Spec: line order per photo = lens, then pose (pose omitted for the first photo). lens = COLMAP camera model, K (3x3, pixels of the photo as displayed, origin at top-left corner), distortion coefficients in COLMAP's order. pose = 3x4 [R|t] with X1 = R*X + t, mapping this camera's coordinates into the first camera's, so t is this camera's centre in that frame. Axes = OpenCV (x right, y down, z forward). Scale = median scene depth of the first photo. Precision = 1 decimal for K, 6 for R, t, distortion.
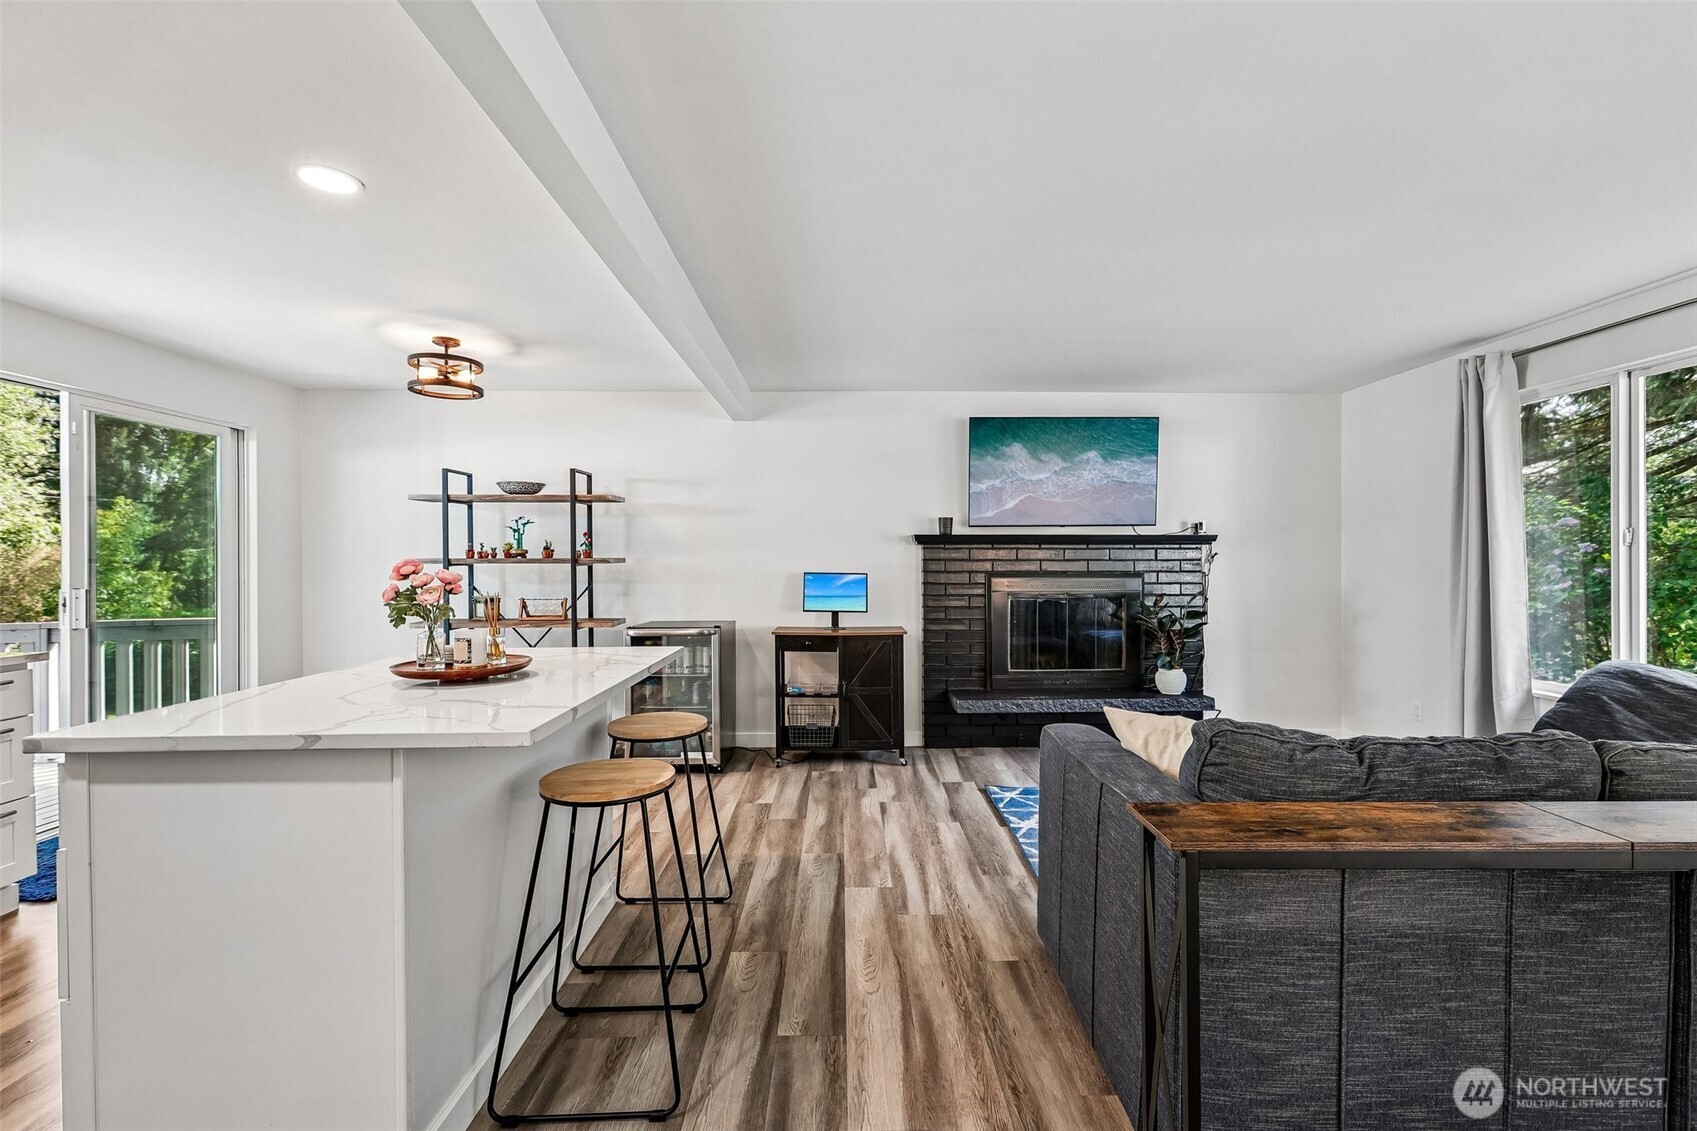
lens RADIAL K [[756.3, 0, 858.4], [0, 756.3, 568.2], [0, 0, 1]] dist [-0.001102, 0.001786]
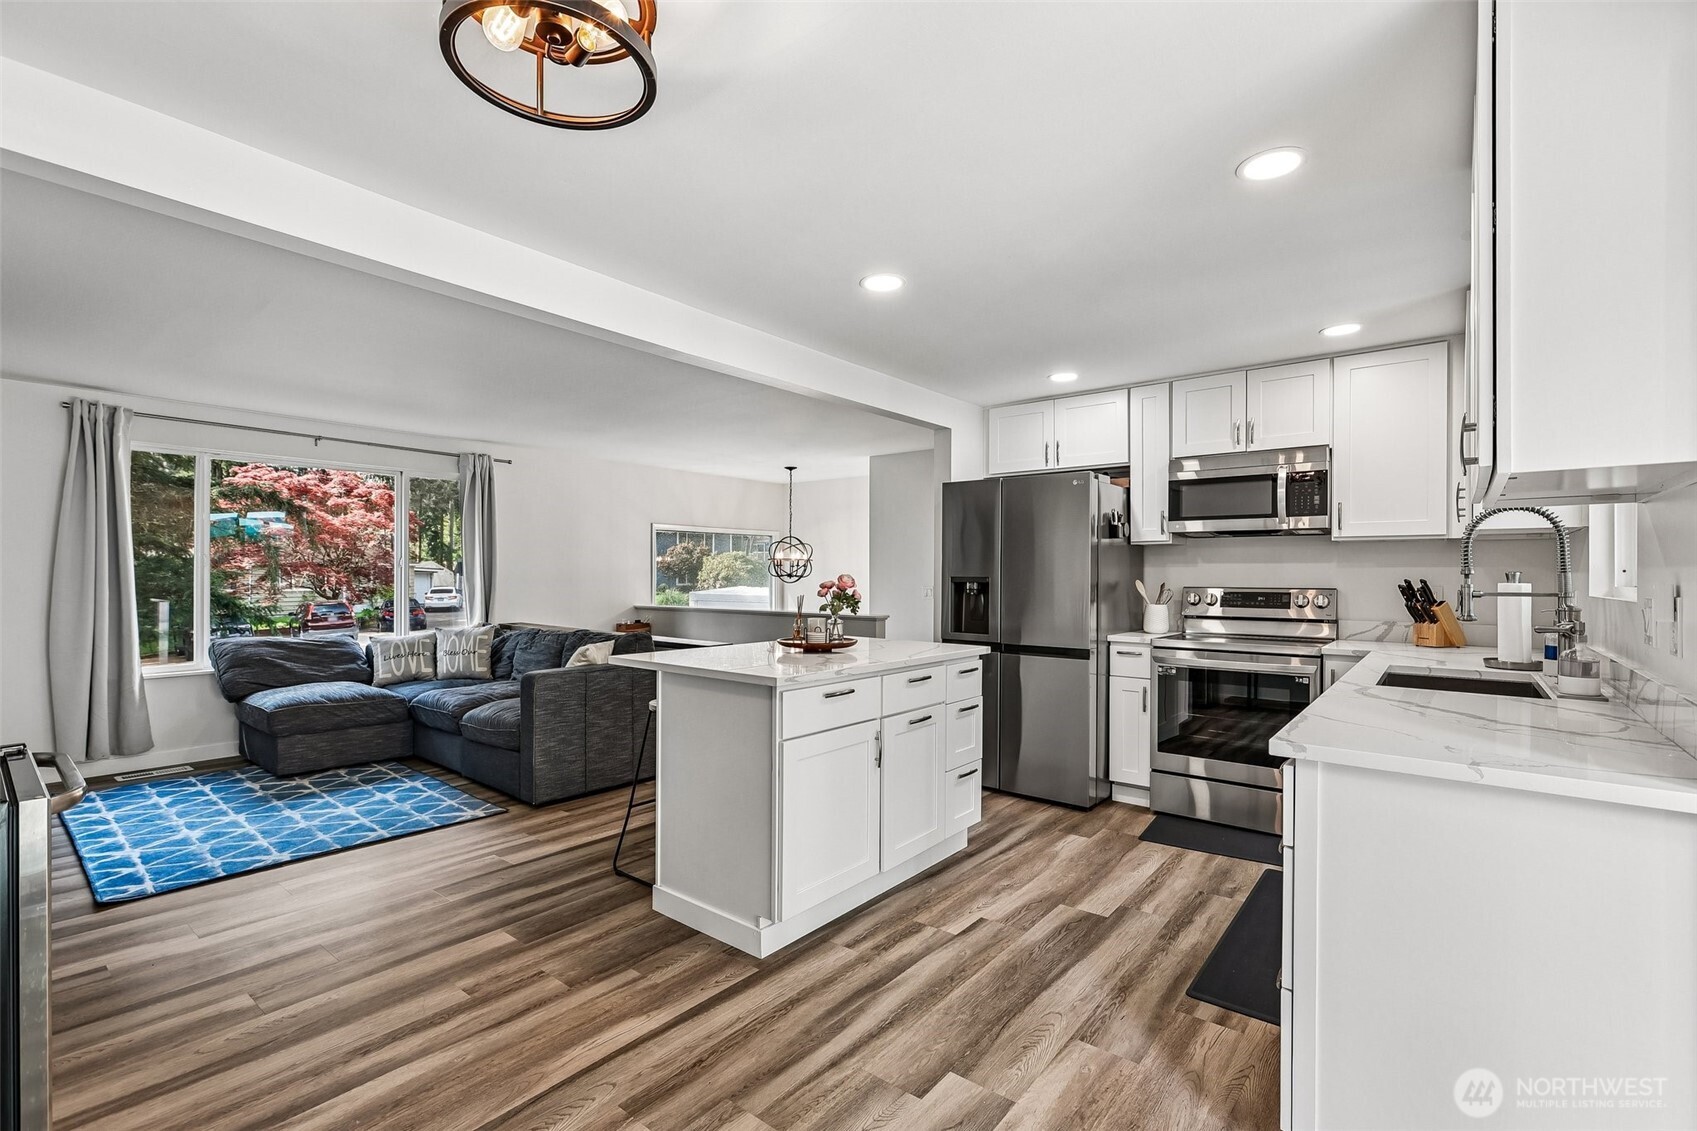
lens RADIAL K [[756.3, 0, 865.3], [0, 756.3, 569.2], [0, 0, 1]] dist [-0.001102, 0.001786]
pose [[-0.778037, 0.005232, 0.628197, -0.701320], [0.005103, 0.999985, -0.002009, -0.008345], [-0.628198, 0.001643, -0.778052, 0.953860]]
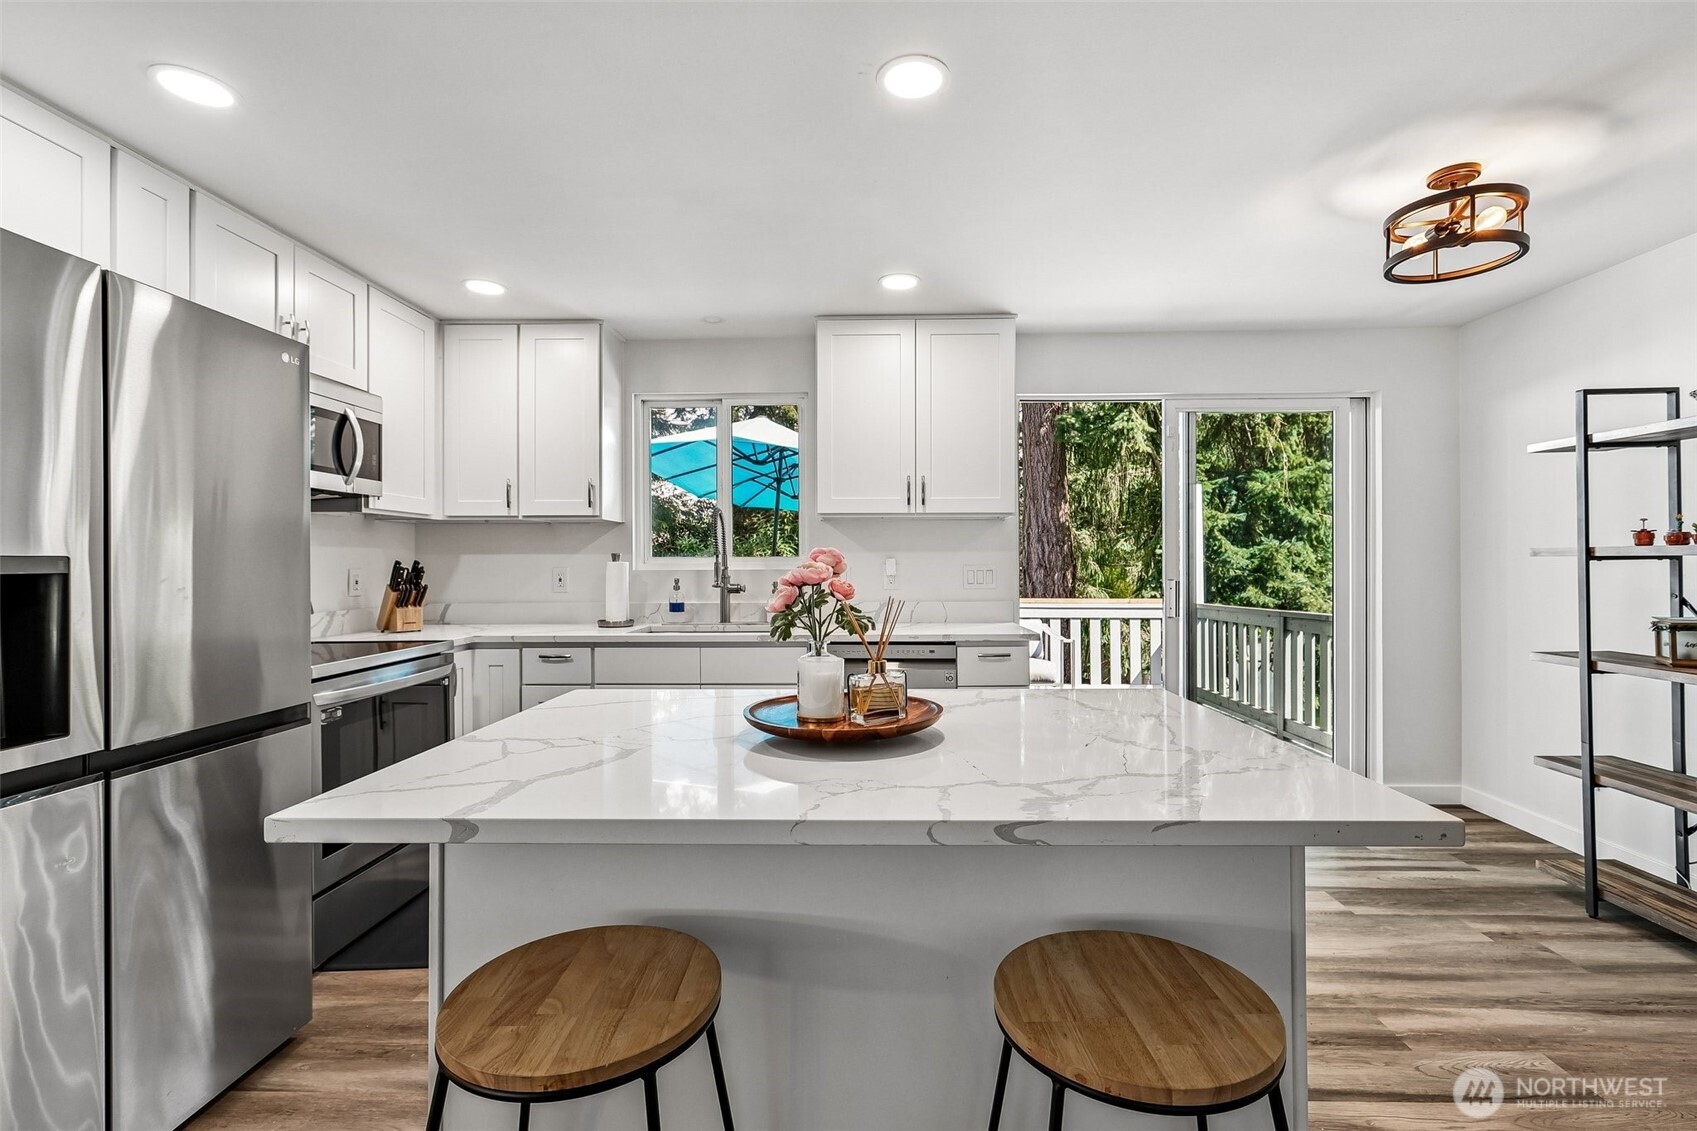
lens RADIAL K [[756.3, 0, 858.8], [0, 756.3, 565.7], [0, 0, 1]] dist [-0.001102, 0.001786]
pose [[-0.042568, 0.007584, -0.999065, 0.047830], [-0.005806, 0.999952, 0.007838, 0.000444], [0.999077, 0.006134, -0.042522, 0.458284]]
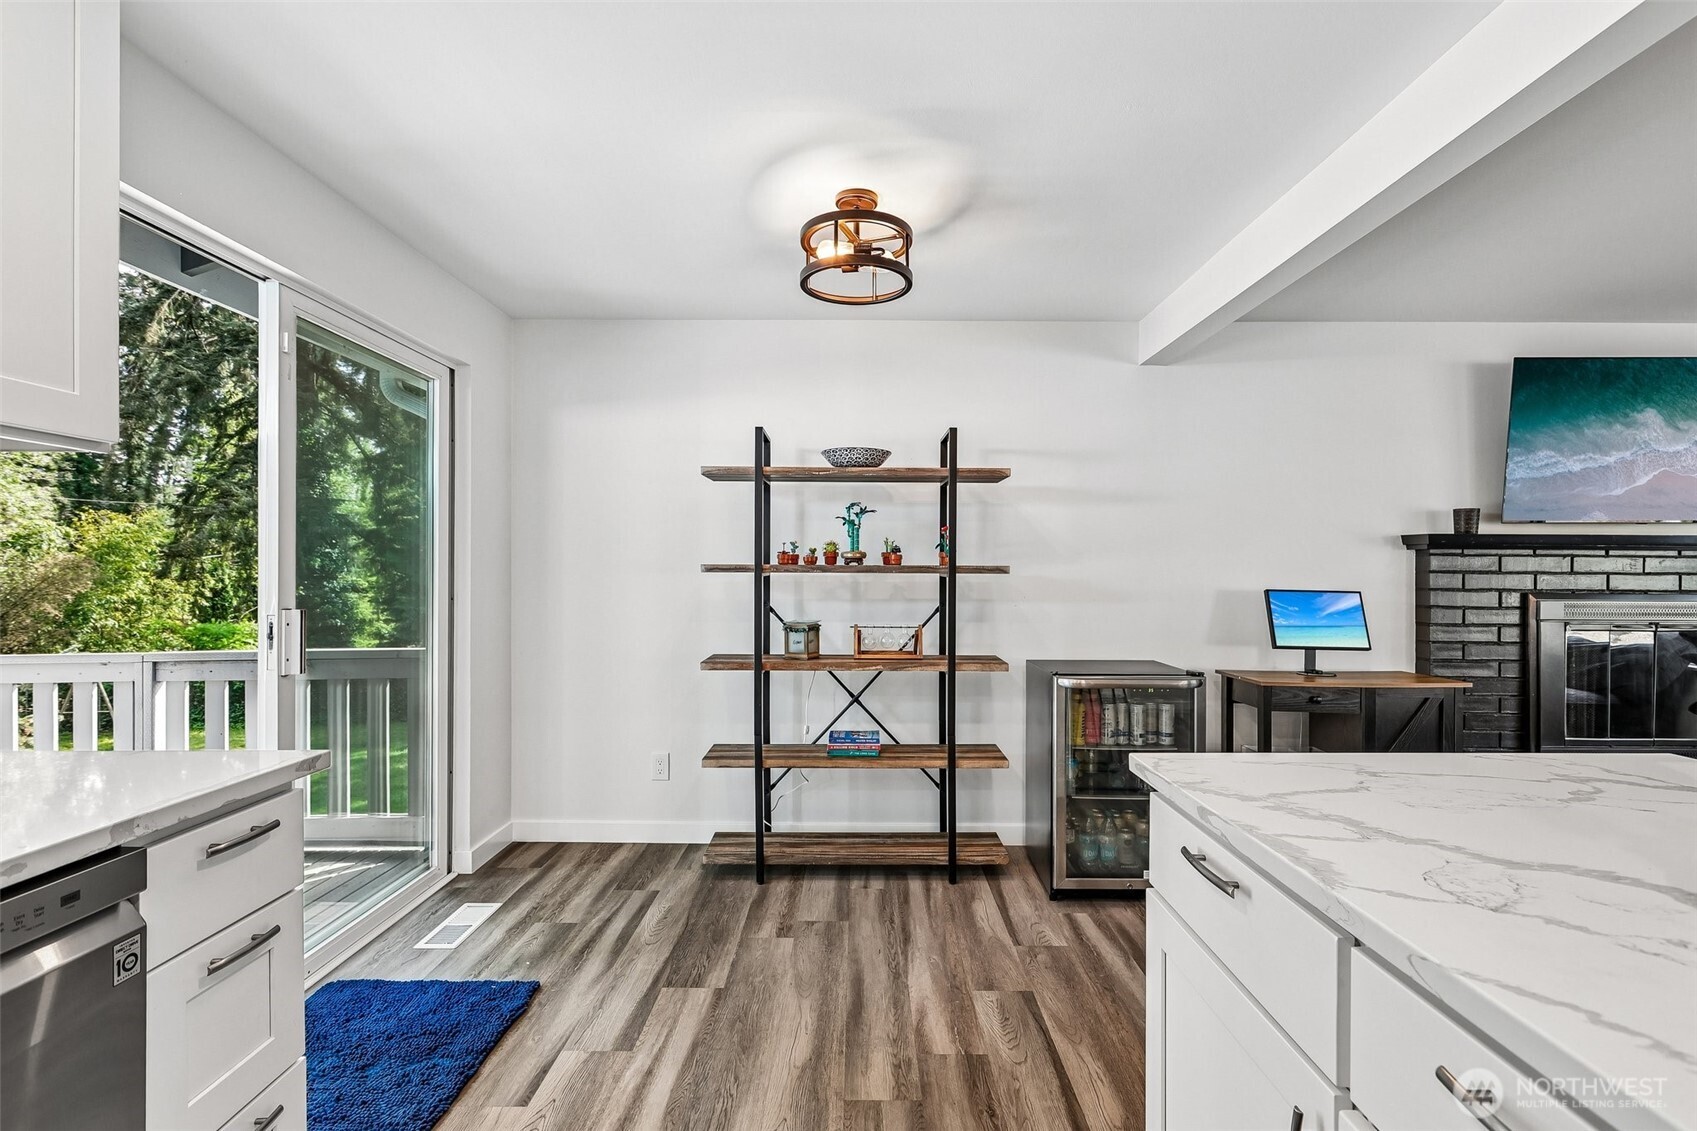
lens RADIAL K [[795.2, 0, 854.3], [0, 795.2, 581.2], [0, 0, 1]] dist [-0.002617, 0.001011]
pose [[0.999715, 0.006872, -0.022862, -0.429124], [-0.006874, 0.999976, -0.000025, 0.001085], [0.022862, 0.000182, 0.999739, 0.300574]]
